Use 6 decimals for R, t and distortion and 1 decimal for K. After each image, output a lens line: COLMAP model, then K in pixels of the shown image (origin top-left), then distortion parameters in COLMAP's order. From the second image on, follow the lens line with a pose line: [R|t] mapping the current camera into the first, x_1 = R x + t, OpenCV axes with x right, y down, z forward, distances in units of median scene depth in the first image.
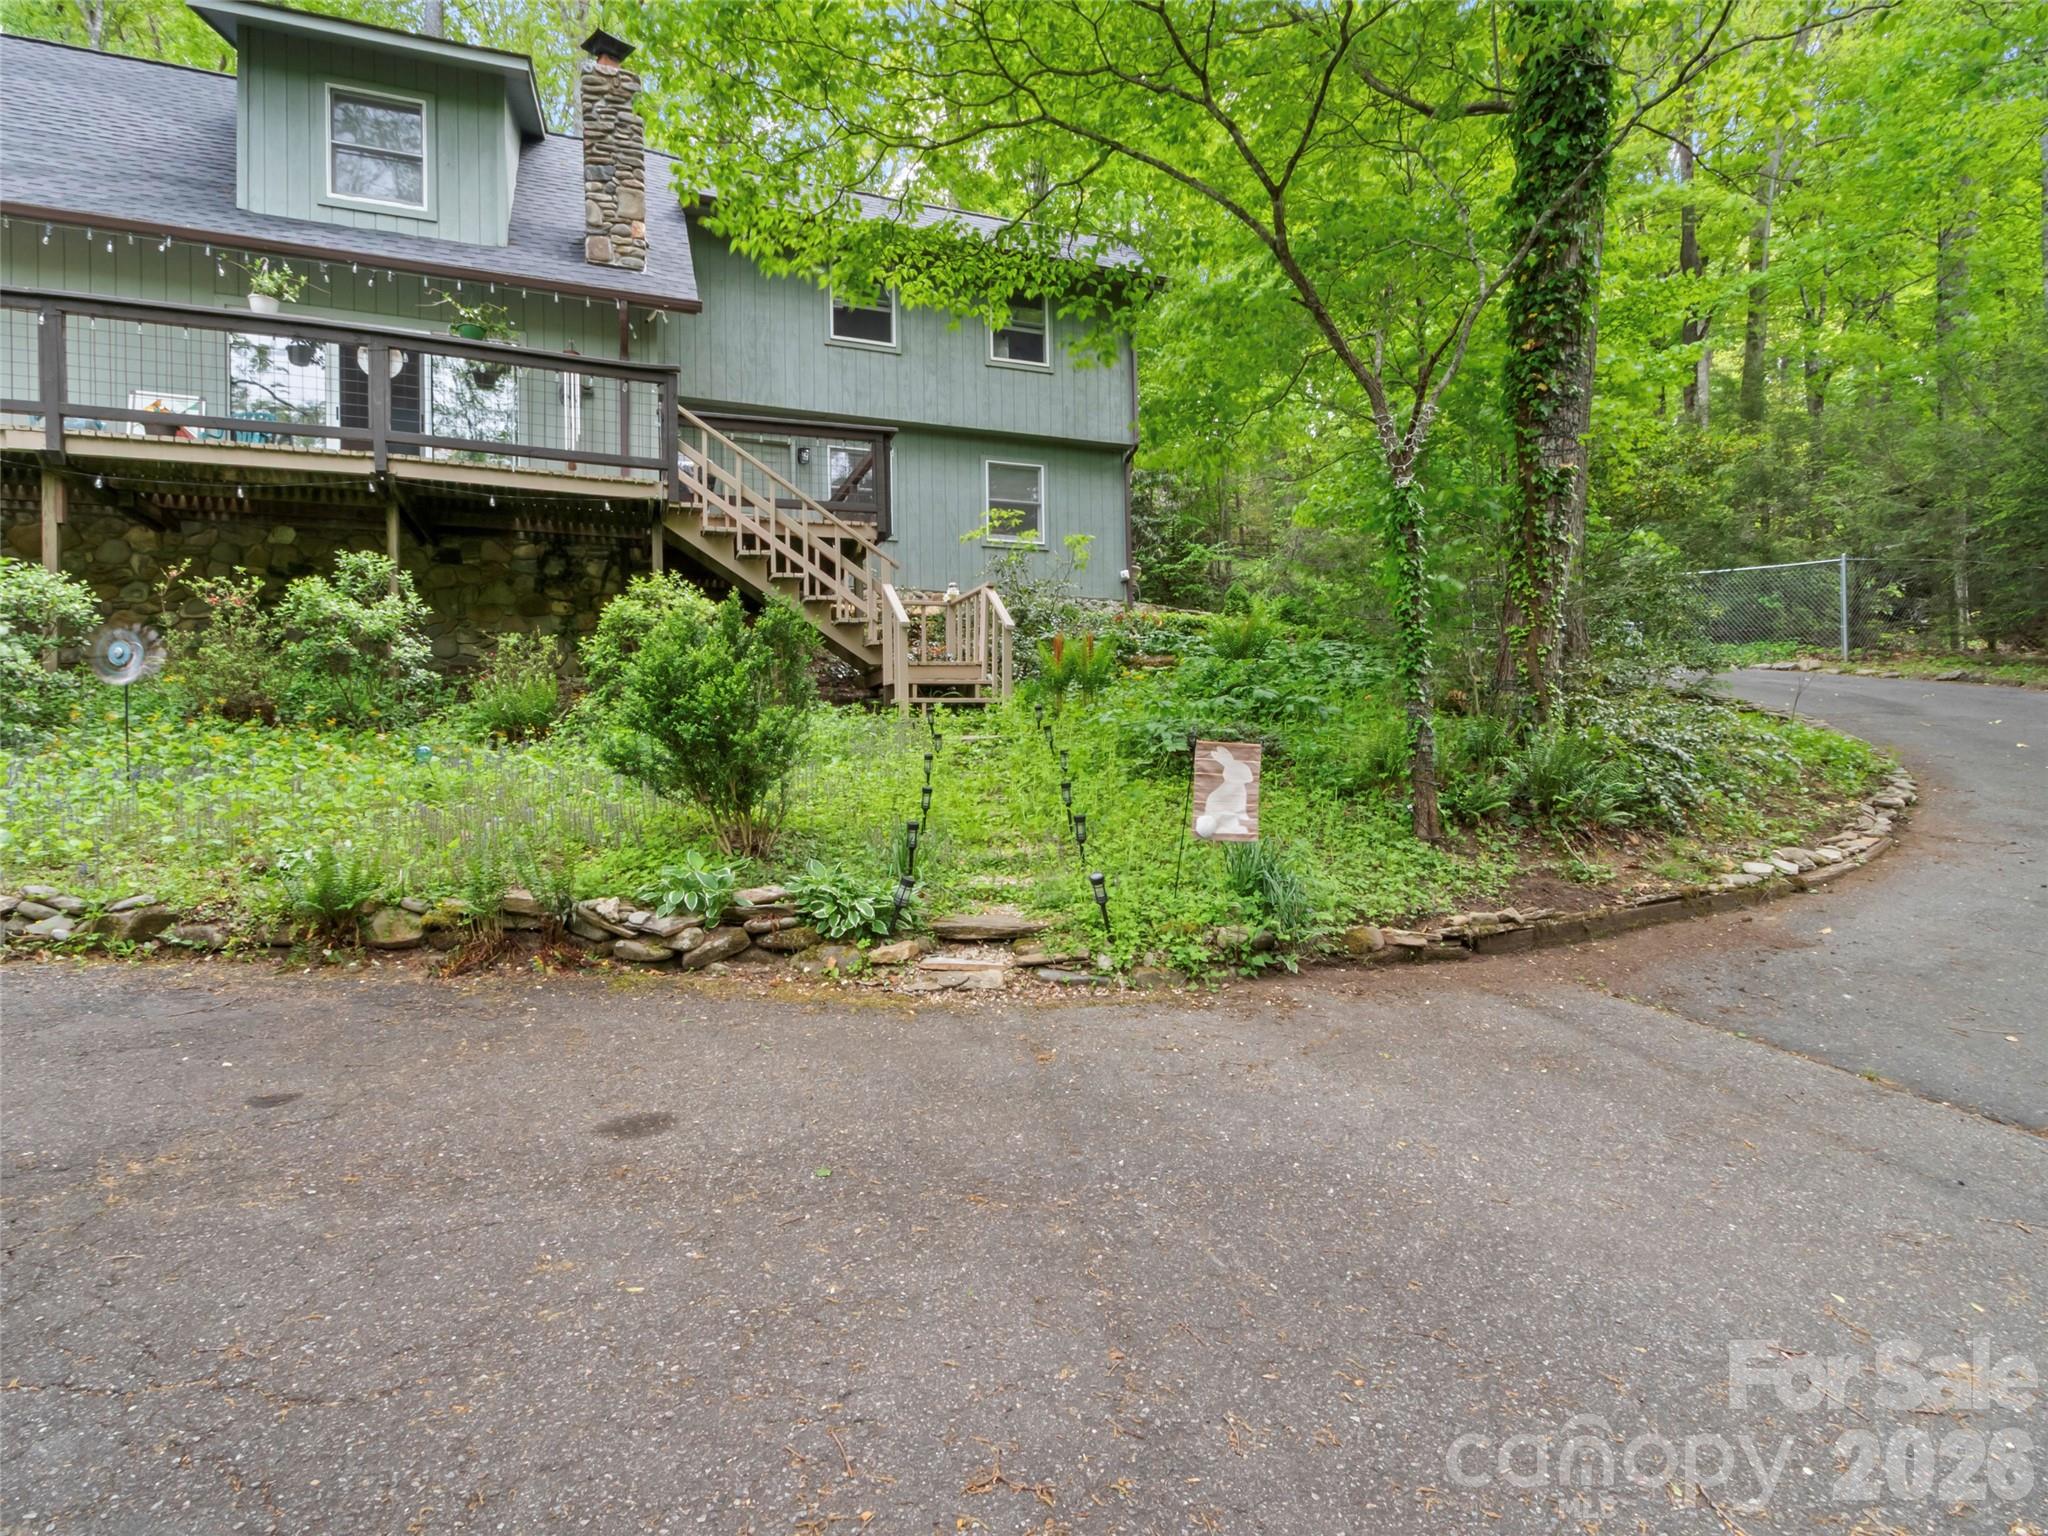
lens RADIAL K [[1047.6, 0, 1014.1], [0, 1047.6, 812.3], [0, 0, 1]] dist [-0.023884, 0.000144]
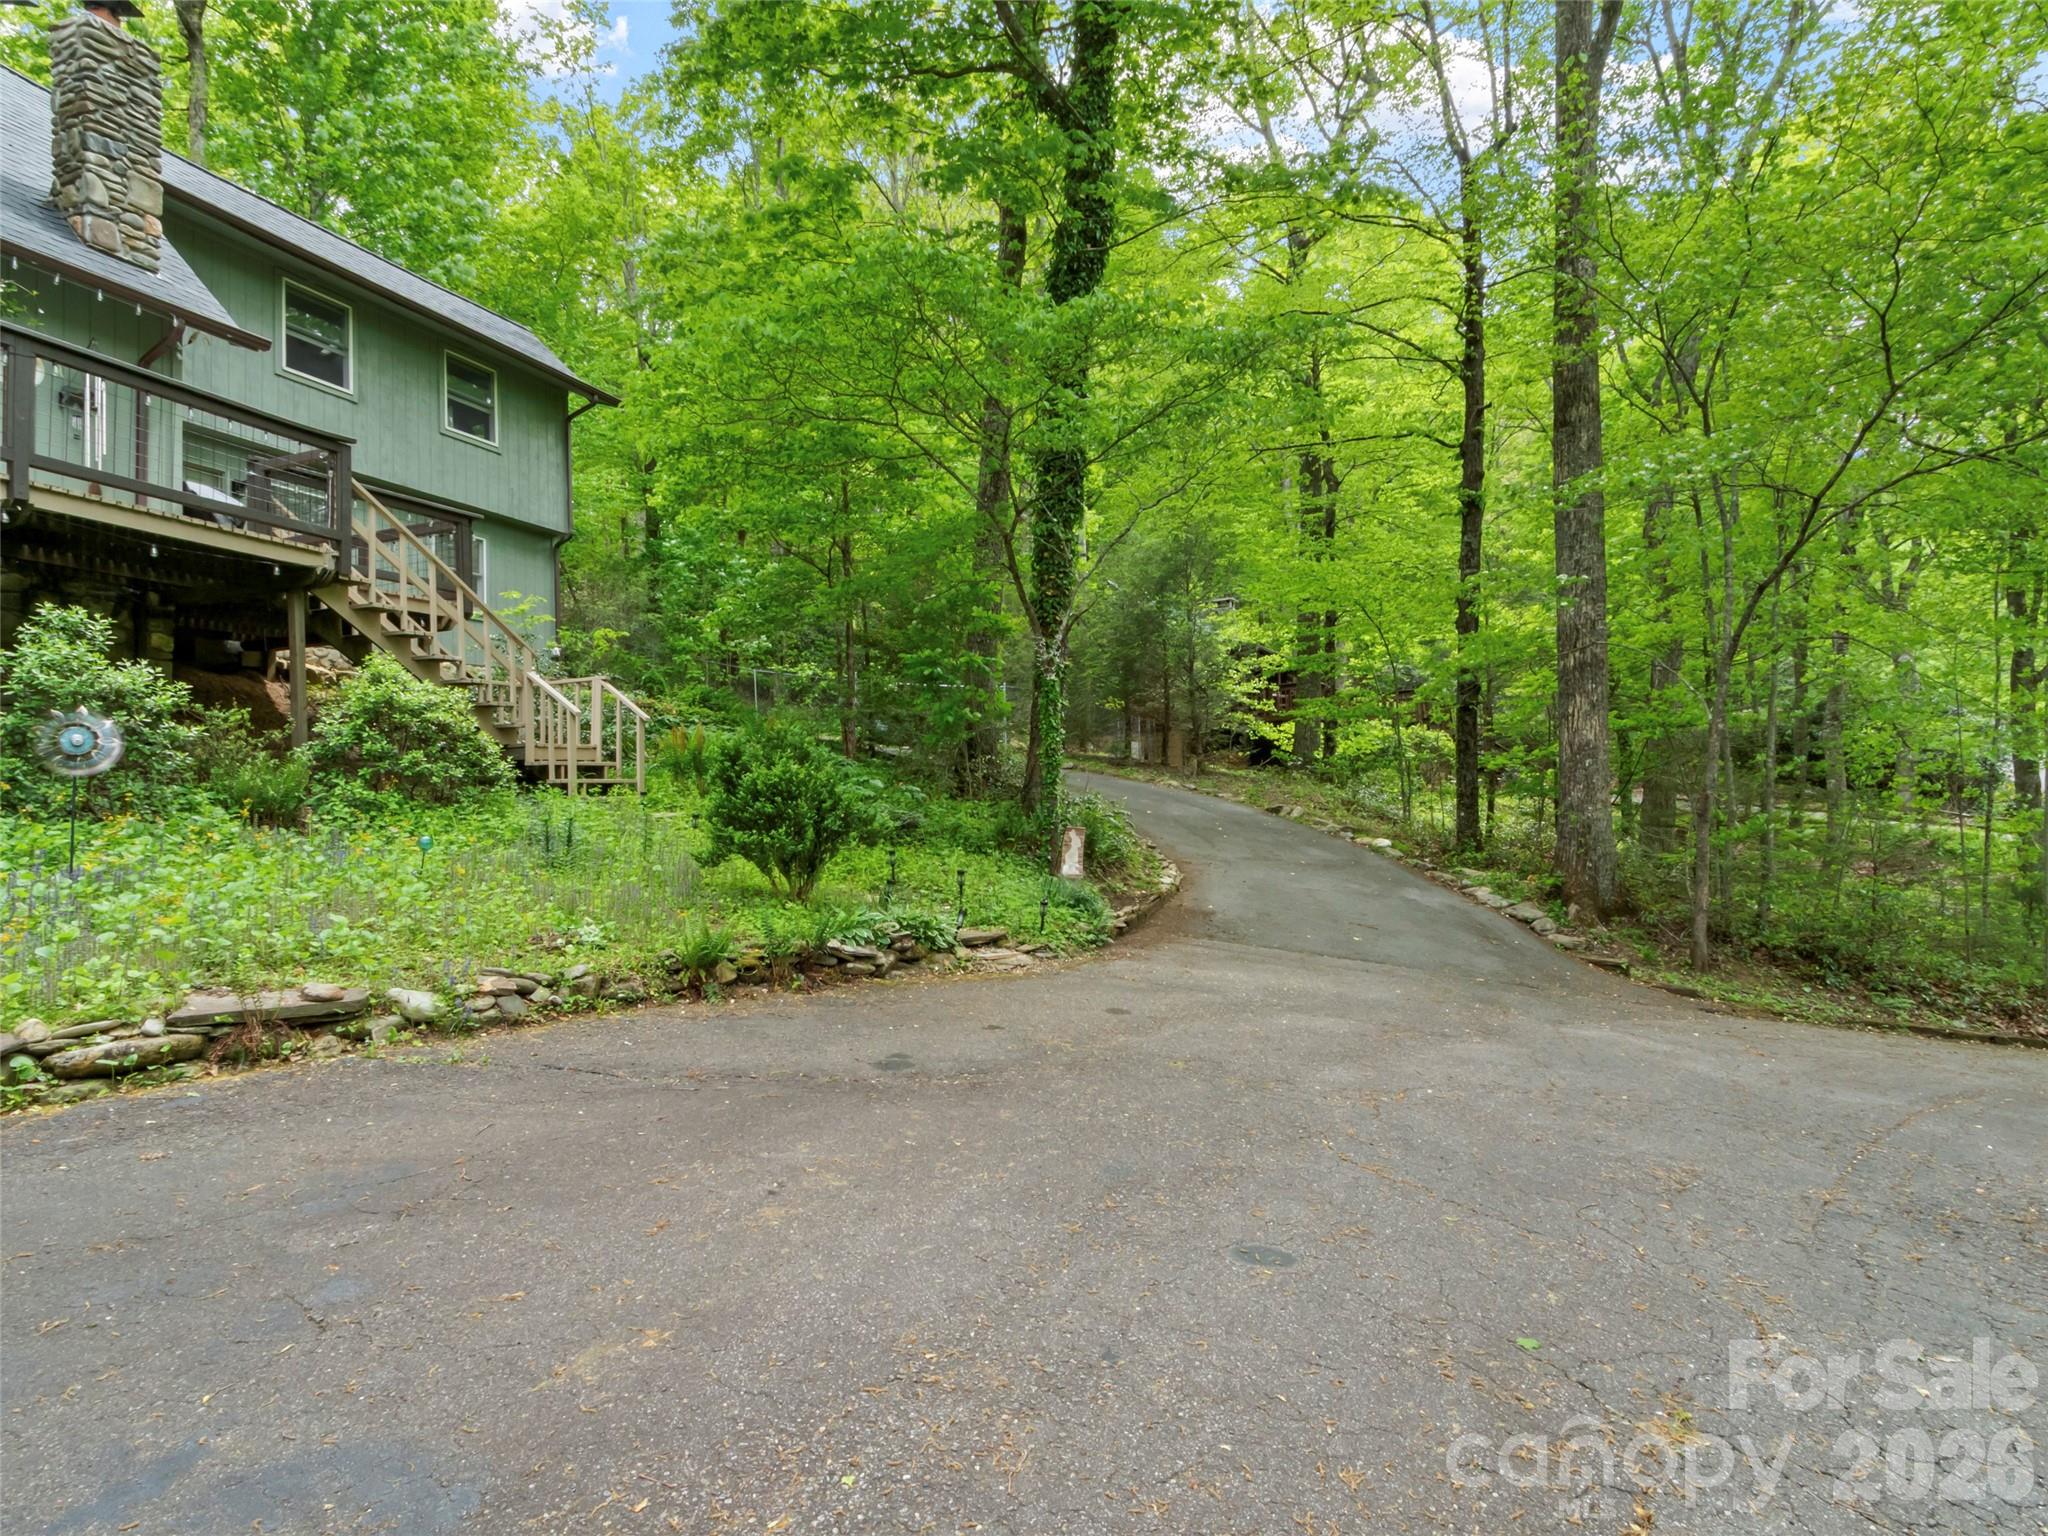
lens RADIAL K [[1069.8, 0, 1004.2], [0, 1069.8, 795.3], [0, 0, 1]] dist [0.002326, 0.000242]
pose [[0.702626, 0.011519, 0.711466, -0.504441], [0.033017, 0.998264, -0.048770, -0.016187], [-0.710793, 0.057758, 0.701026, -0.116755]]
